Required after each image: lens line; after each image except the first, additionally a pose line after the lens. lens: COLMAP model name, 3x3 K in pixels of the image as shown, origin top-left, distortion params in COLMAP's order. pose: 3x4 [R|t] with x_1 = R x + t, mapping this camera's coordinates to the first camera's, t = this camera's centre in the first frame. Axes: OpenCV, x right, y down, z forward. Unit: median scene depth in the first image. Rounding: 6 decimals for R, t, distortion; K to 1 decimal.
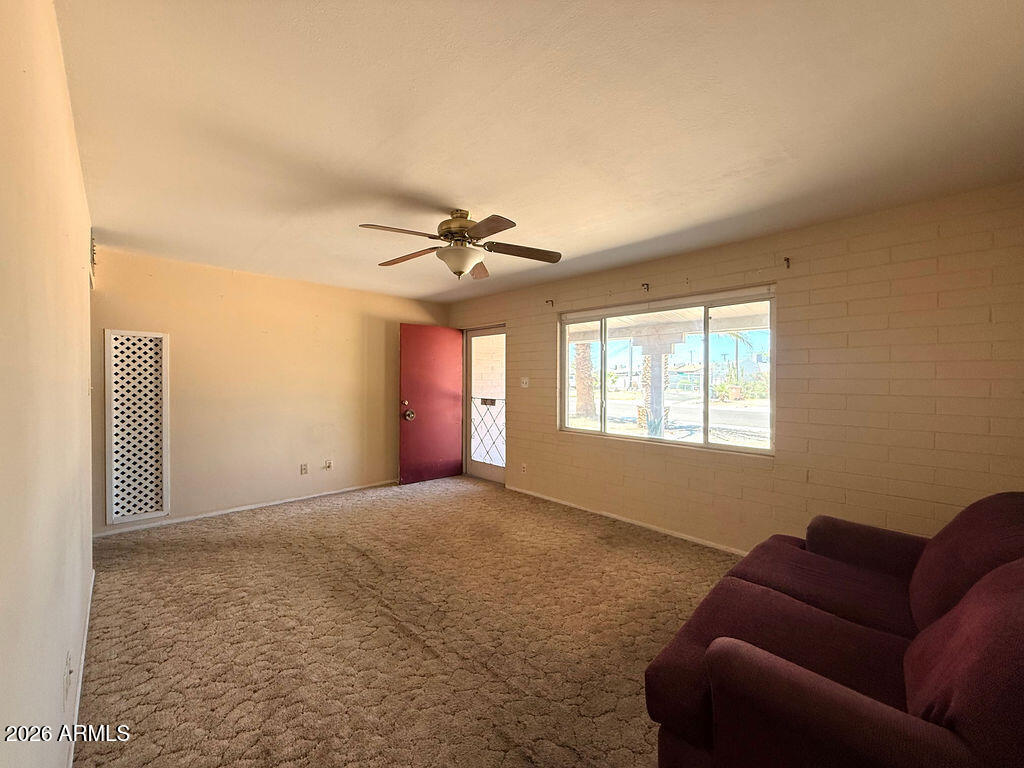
lens RADIAL K [[406.9, 0, 507.7], [0, 406.9, 385.8], [0, 0, 1]] dist [-0.000887, -0.000263]
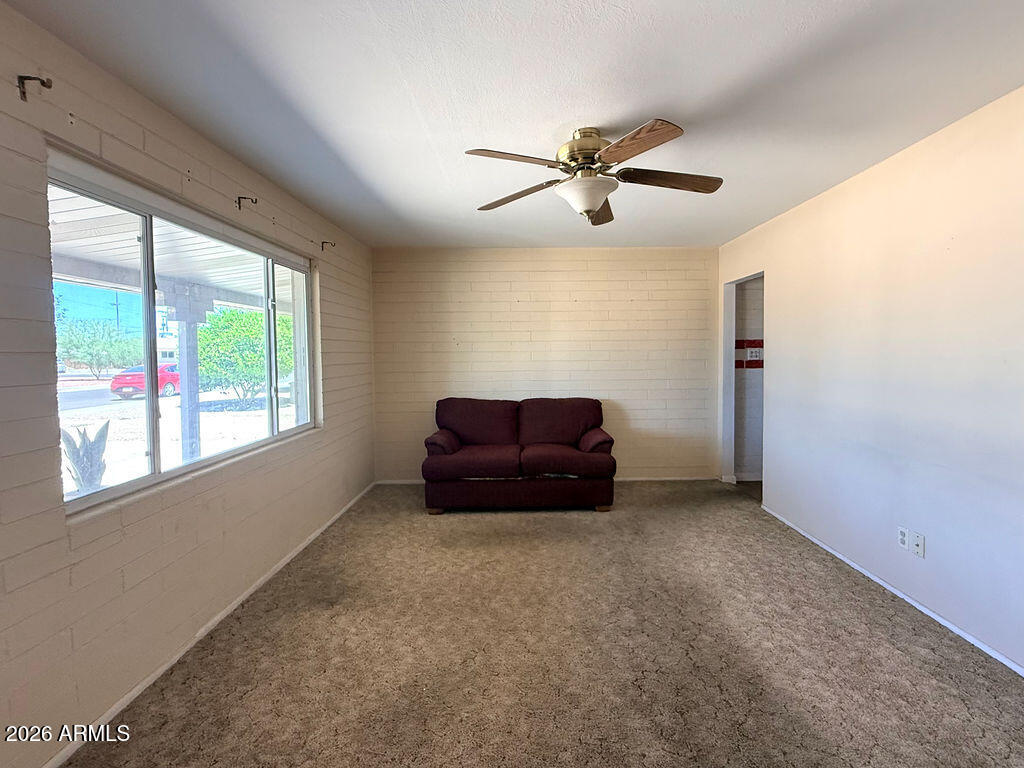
lens RADIAL K [[470.4, 0, 529.7], [0, 470.4, 368.9], [0, 0, 1]] dist [-0.002169, -0.000002]
pose [[-0.730803, -0.021912, 0.682236, -0.409777], [0.018975, 0.998446, 0.052393, -0.019567], [-0.682324, 0.051235, -0.729252, 1.100028]]
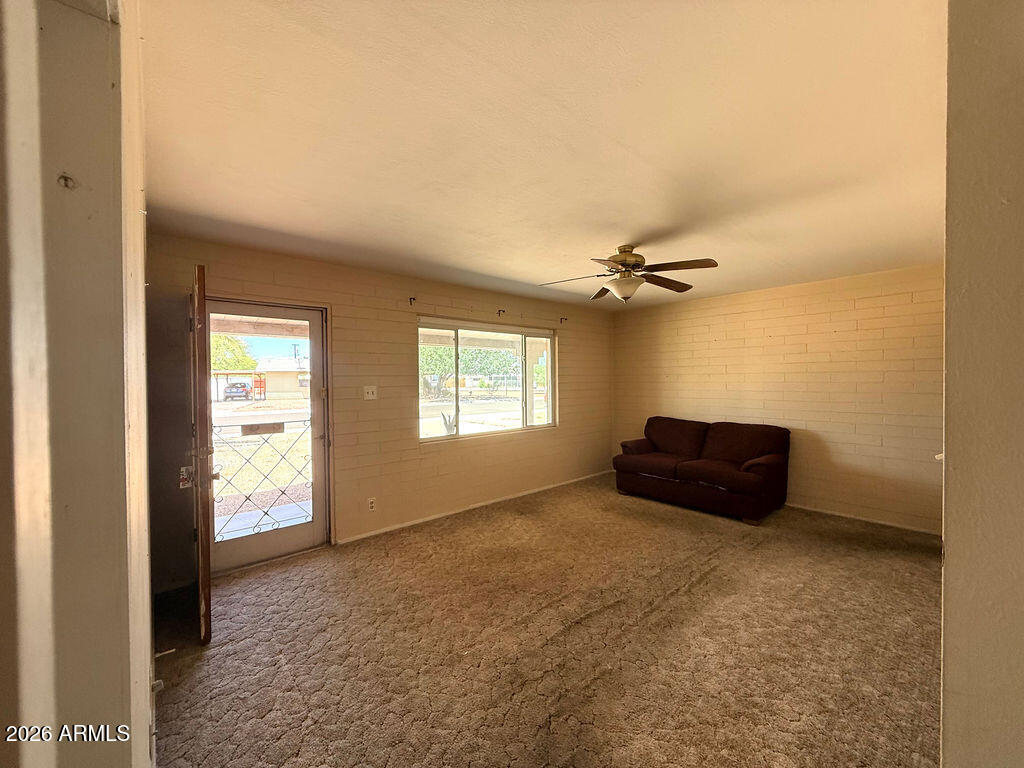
lens RADIAL K [[406.9, 0, 507.7], [0, 406.9, 385.8], [0, 0, 1]] dist [-0.000887, -0.000263]
pose [[0.048143, -0.021037, 0.998619, -0.838474], [0.028254, 0.999407, 0.019691, -0.033425], [-0.998441, 0.027267, 0.048709, 0.820426]]
